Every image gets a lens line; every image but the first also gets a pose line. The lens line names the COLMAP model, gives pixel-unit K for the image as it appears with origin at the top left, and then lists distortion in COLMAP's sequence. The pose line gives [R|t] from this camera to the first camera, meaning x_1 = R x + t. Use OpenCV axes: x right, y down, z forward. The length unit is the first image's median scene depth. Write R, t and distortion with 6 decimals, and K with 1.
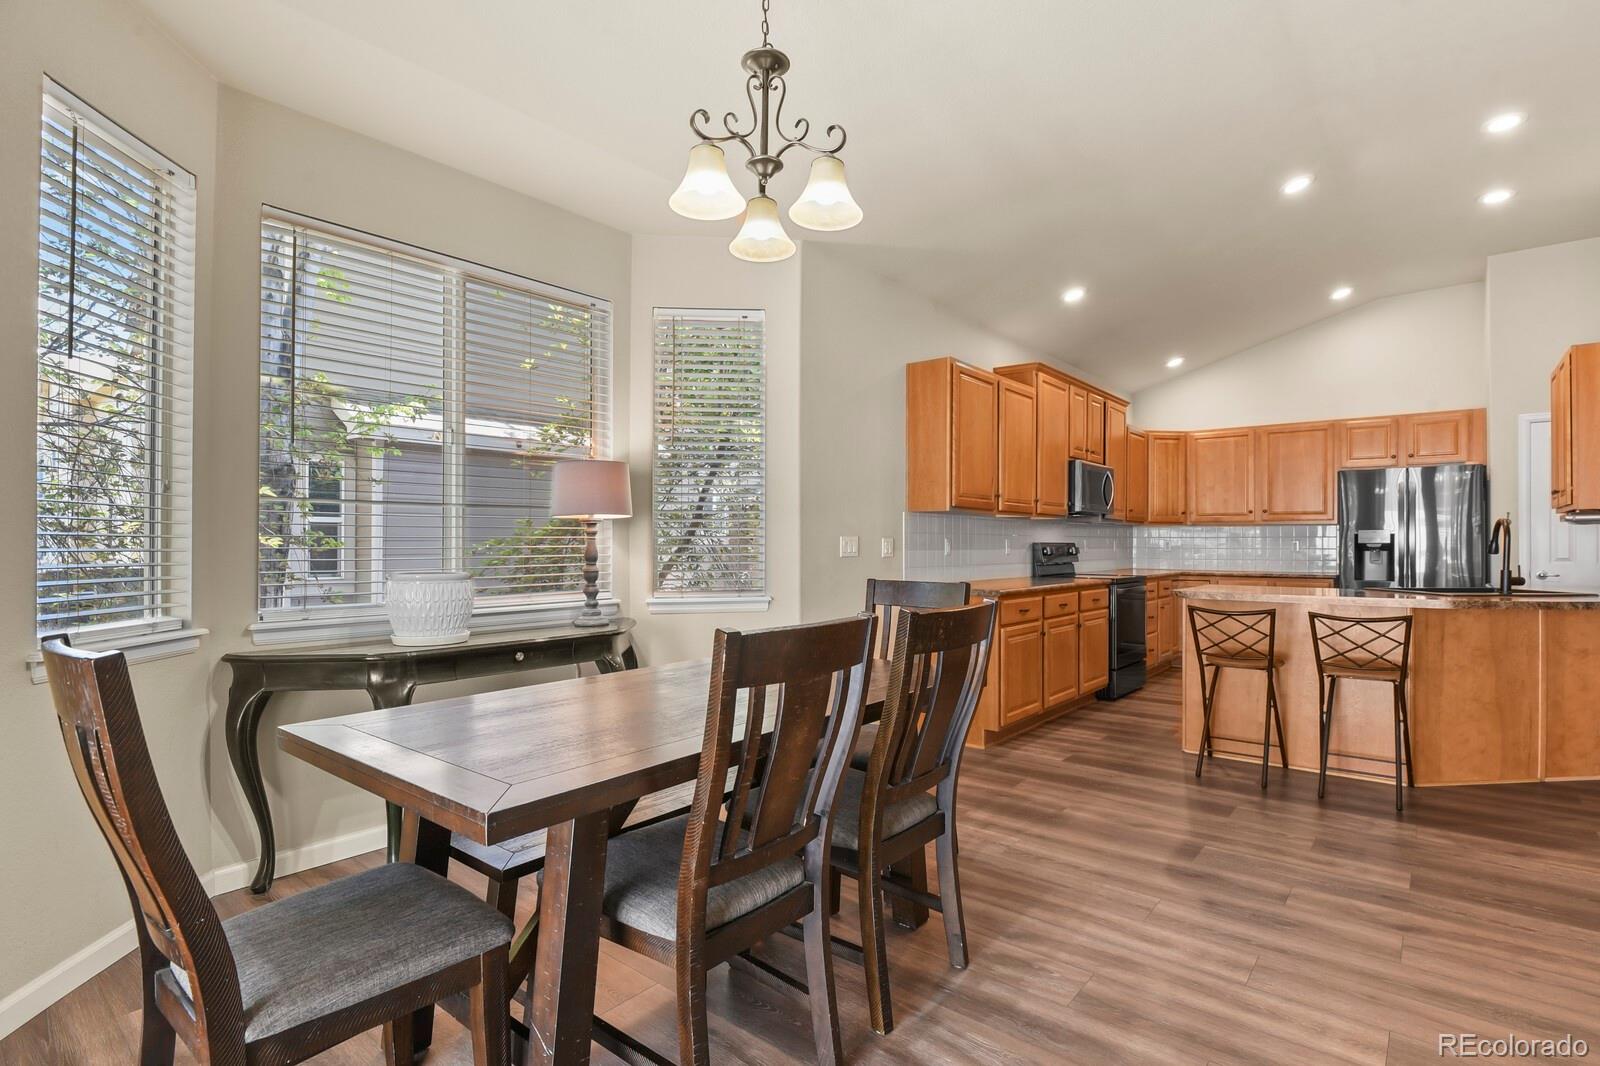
lens RADIAL K [[774.3, 0, 803.0], [0, 774.3, 539.4], [0, 0, 1]] dist [-0.008346, -0.006260]
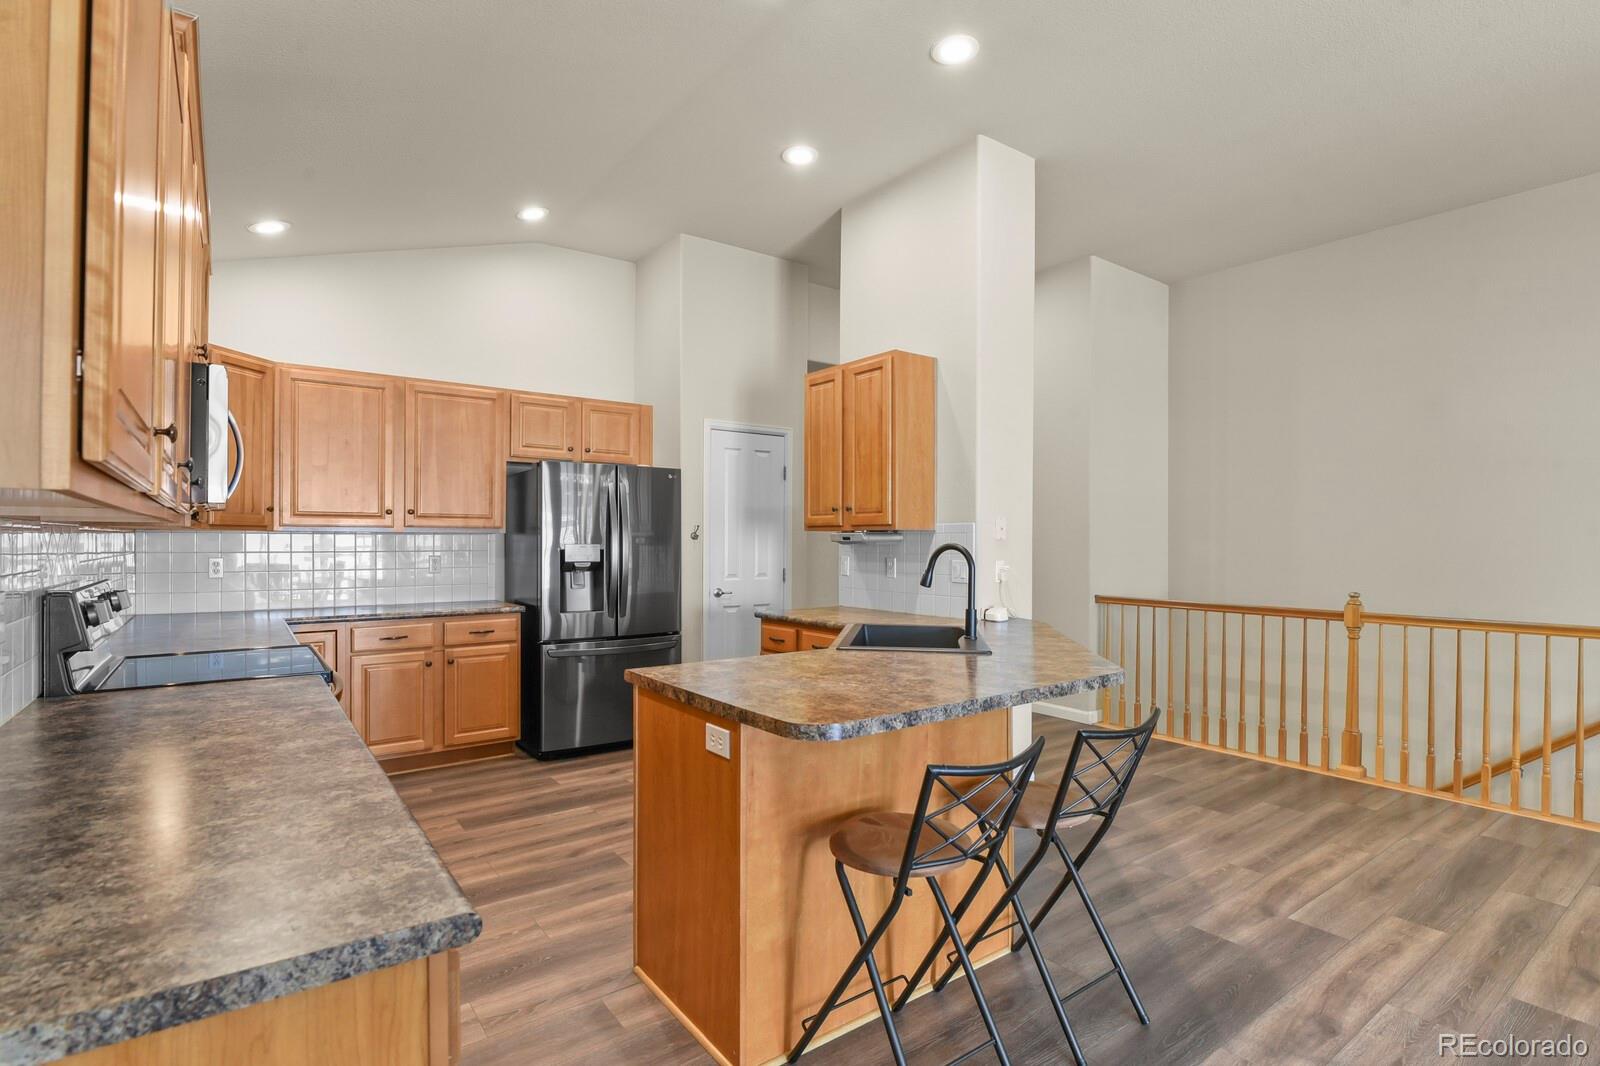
lens RADIAL K [[774.3, 0, 803.0], [0, 774.3, 539.4], [0, 0, 1]] dist [-0.008346, -0.006260]
pose [[0.232690, -0.001022, 0.972551, 0.079610], [-0.007140, 0.999971, 0.002759, -0.027482], [-0.972525, -0.007586, 0.232675, 0.829816]]
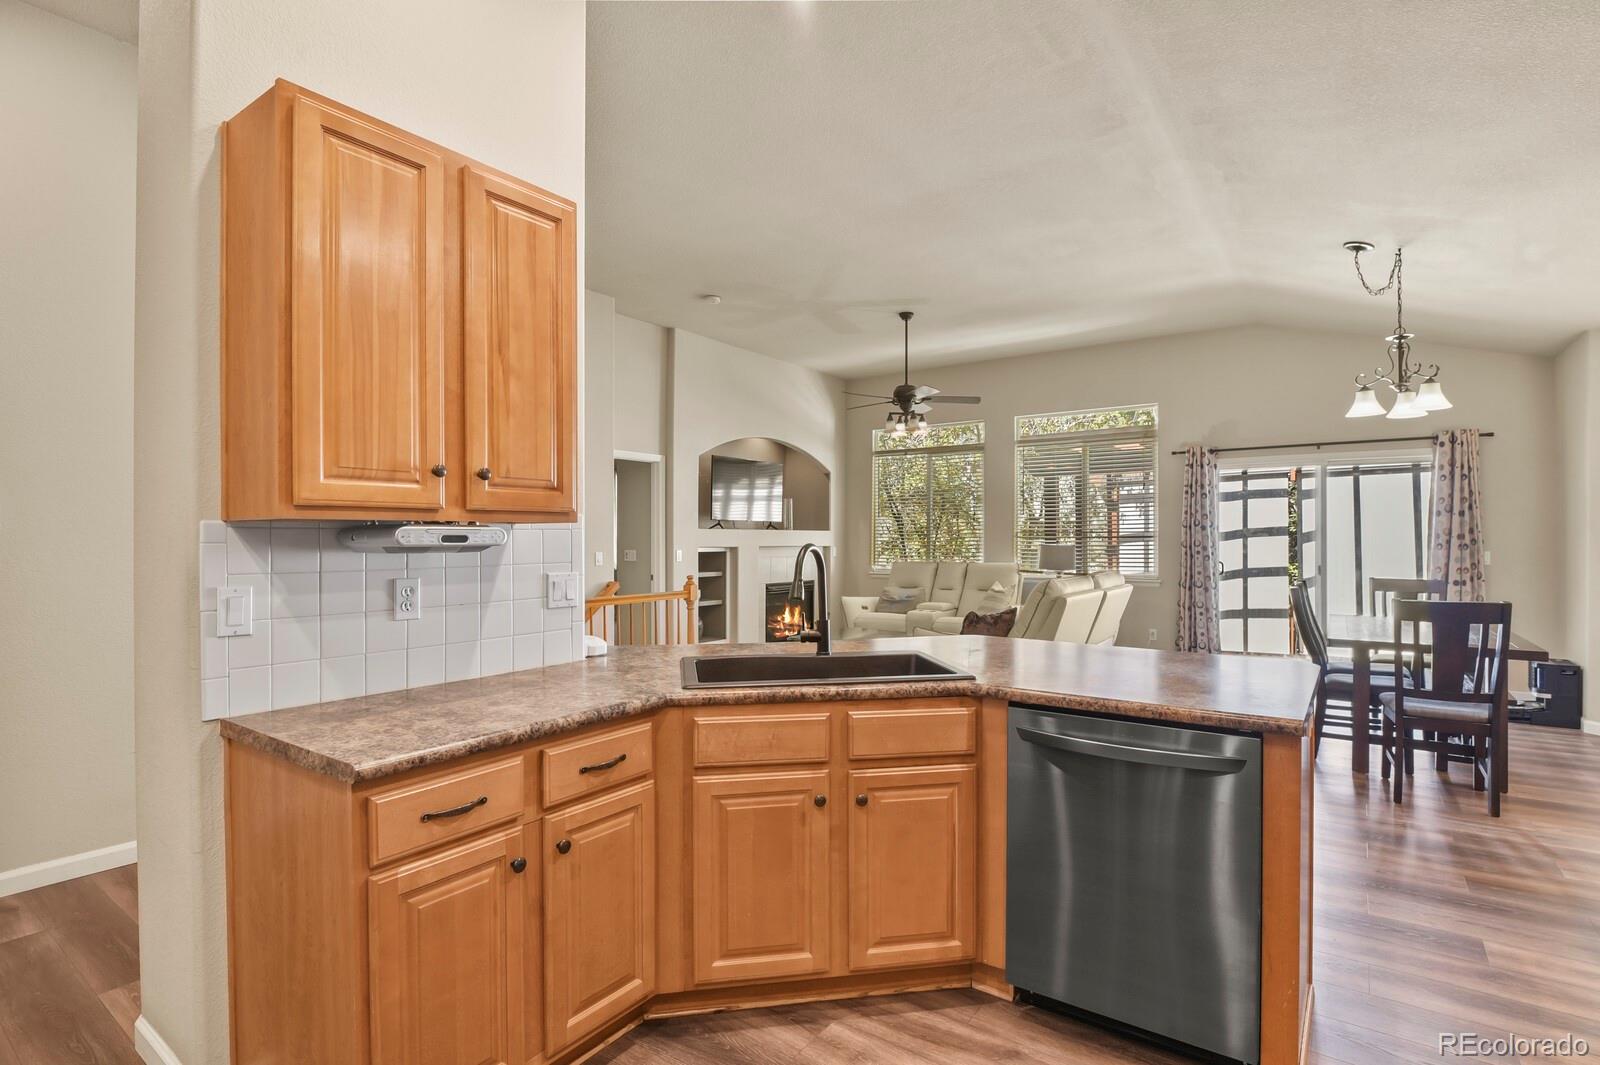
lens RADIAL K [[782.7, 0, 778.3], [0, 782.7, 535.4], [0, 0, 1]] dist [-0.093060, 0.054312]
pose [[-0.998665, -0.000903, -0.051650, 0.846789], [-0.000415, 0.999955, -0.009476, -0.024115], [0.051657, -0.009442, -0.998620, 1.425400]]
